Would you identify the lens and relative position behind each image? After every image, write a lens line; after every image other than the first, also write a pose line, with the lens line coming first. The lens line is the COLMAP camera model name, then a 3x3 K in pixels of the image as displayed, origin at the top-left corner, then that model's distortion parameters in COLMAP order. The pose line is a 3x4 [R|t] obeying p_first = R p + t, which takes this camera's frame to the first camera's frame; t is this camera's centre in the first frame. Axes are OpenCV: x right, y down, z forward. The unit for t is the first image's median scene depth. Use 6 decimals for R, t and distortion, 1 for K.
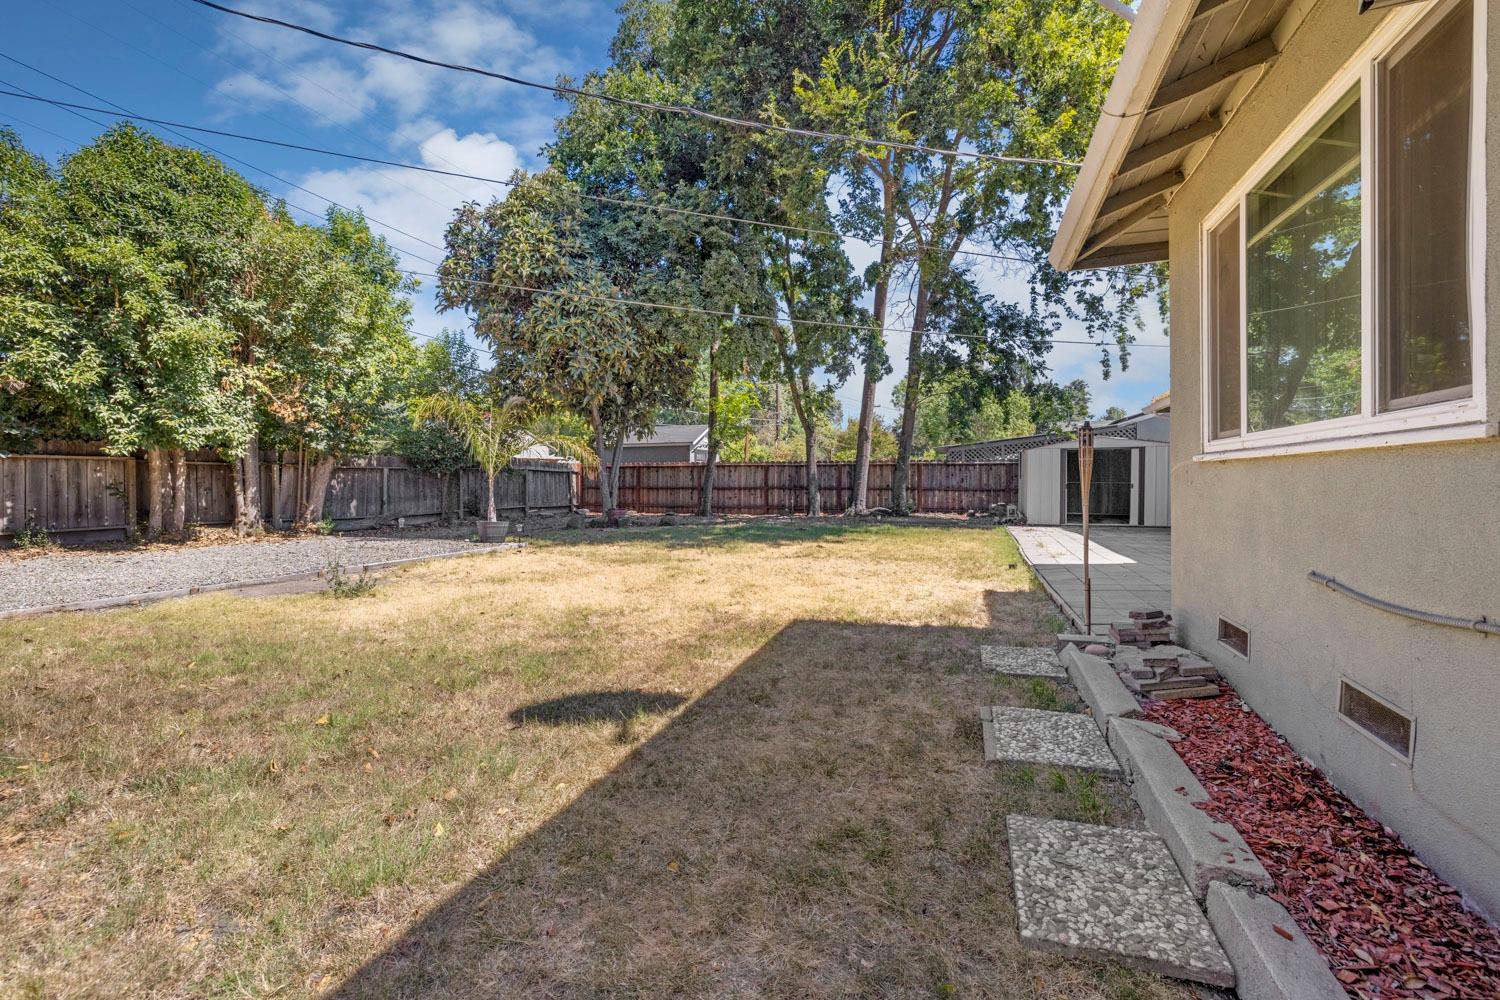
lens RADIAL K [[632.9, 0, 761.3], [0, 632.9, 489.1], [0, 0, 1]] dist [0.002414, -0.000235]
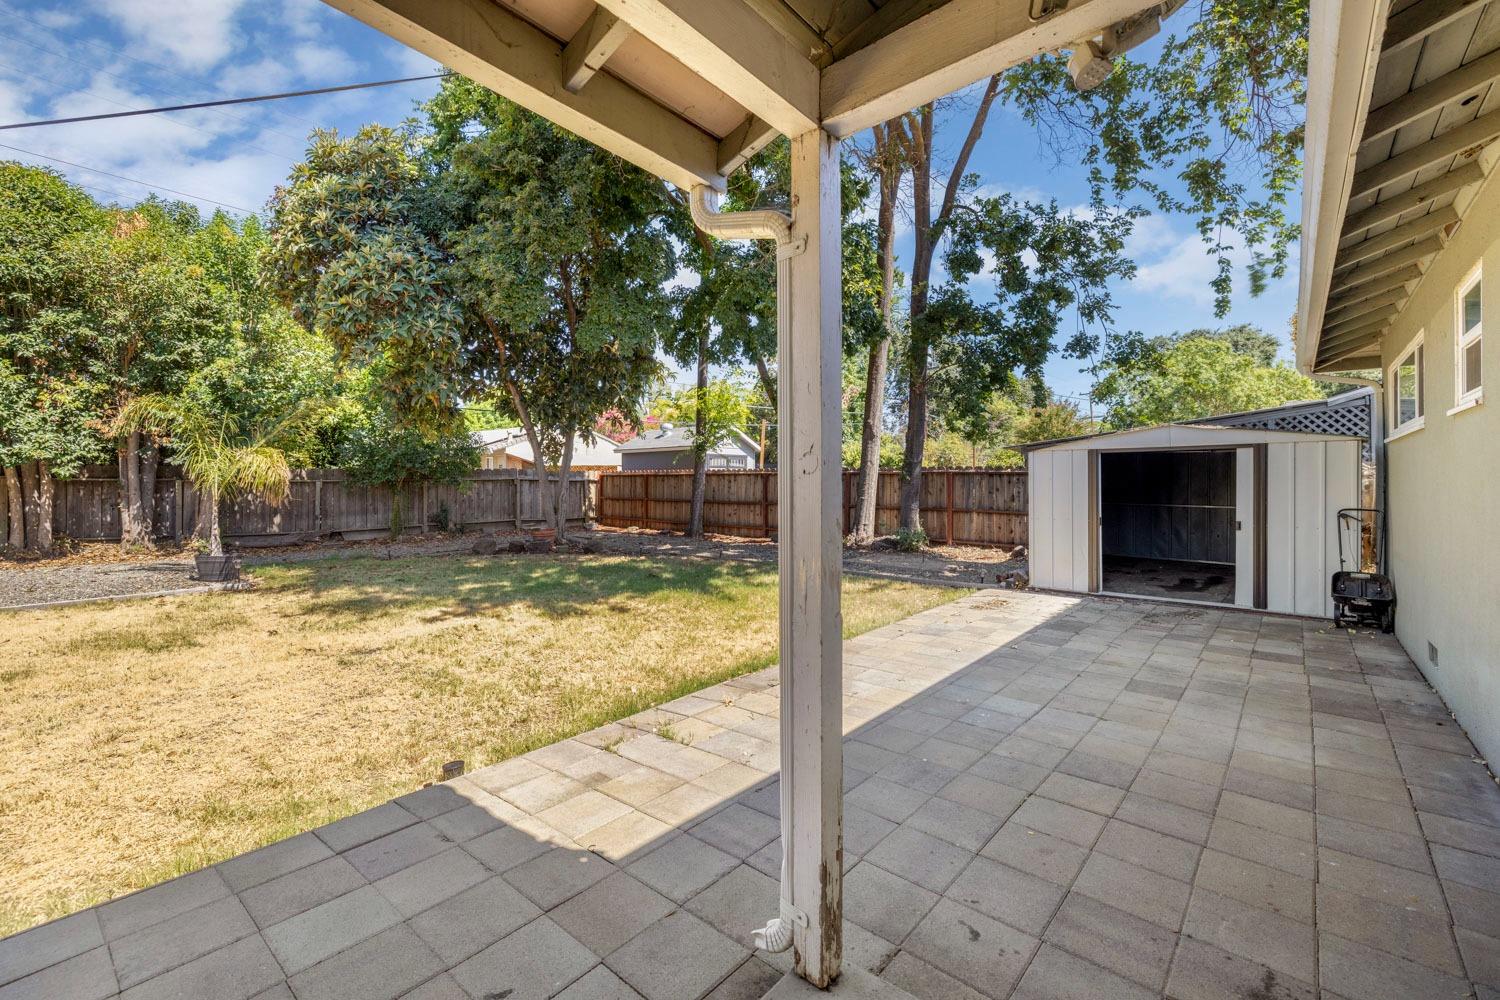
lens RADIAL K [[632.9, 0, 738.5], [0, 632.9, 491.8], [0, 0, 1]] dist [0.002414, -0.000235]
pose [[0.926870, 0.007693, -0.375303, 0.348569], [-0.005850, 0.999965, 0.006051, -0.026340], [0.375337, -0.003413, 0.926882, 0.342253]]
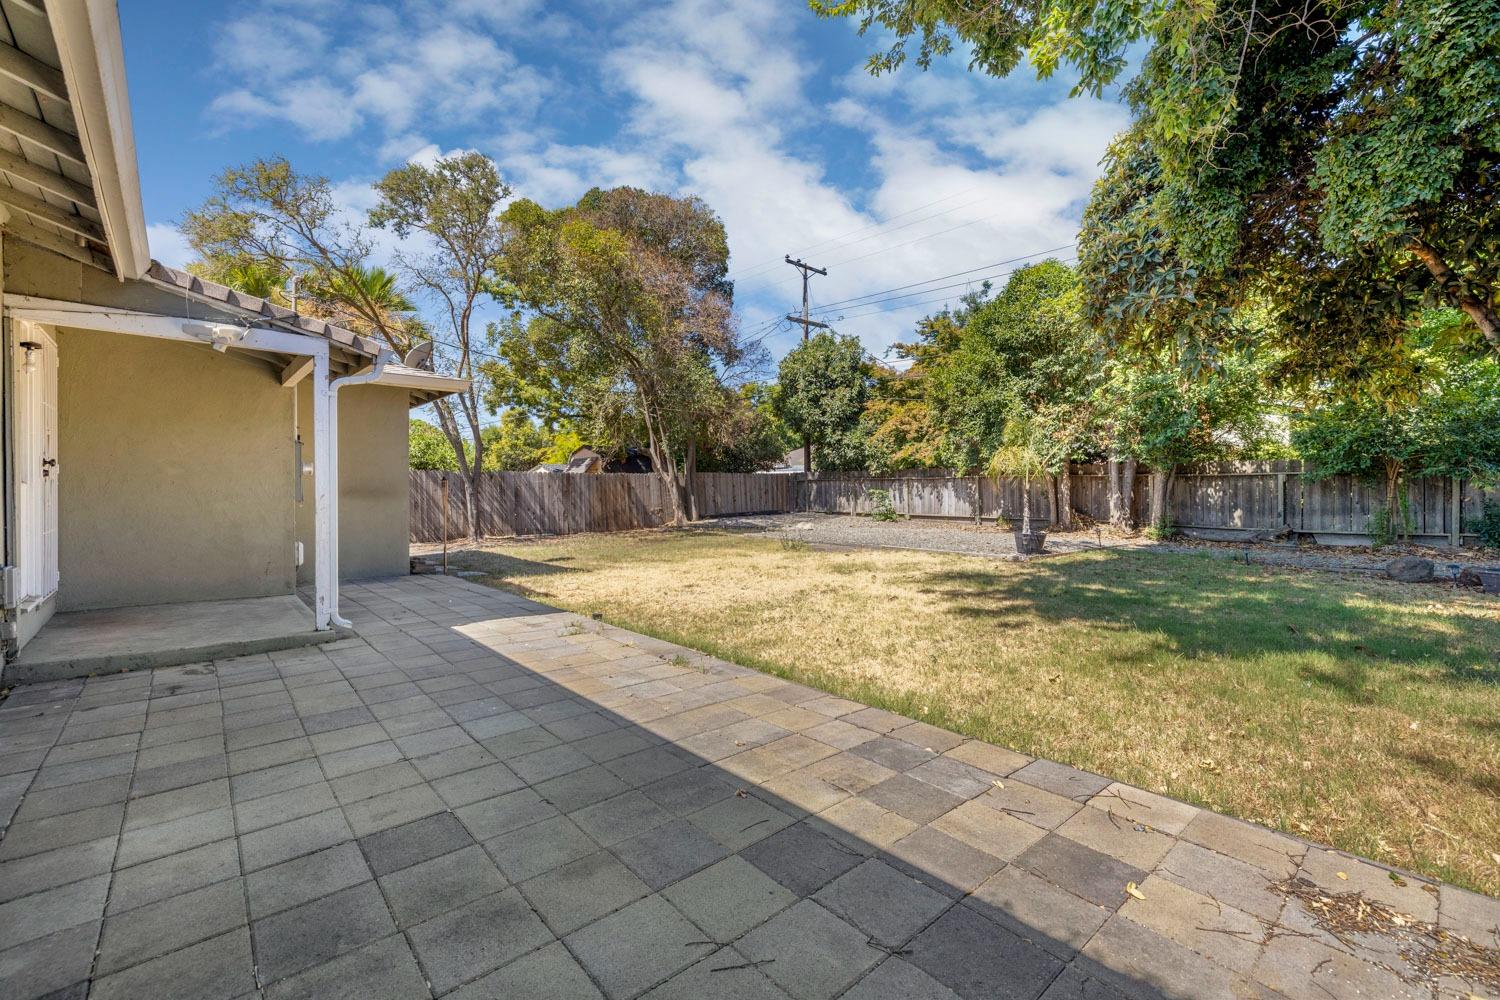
lens RADIAL K [[632.9, 0, 745.2], [0, 632.9, 492.7], [0, 0, 1]] dist [0.002414, -0.000235]
pose [[-0.485448, 0.015037, -0.874136, 0.491249], [-0.001358, 0.999838, 0.017954, -0.021803], [0.874265, 0.009902, -0.485349, 0.767706]]
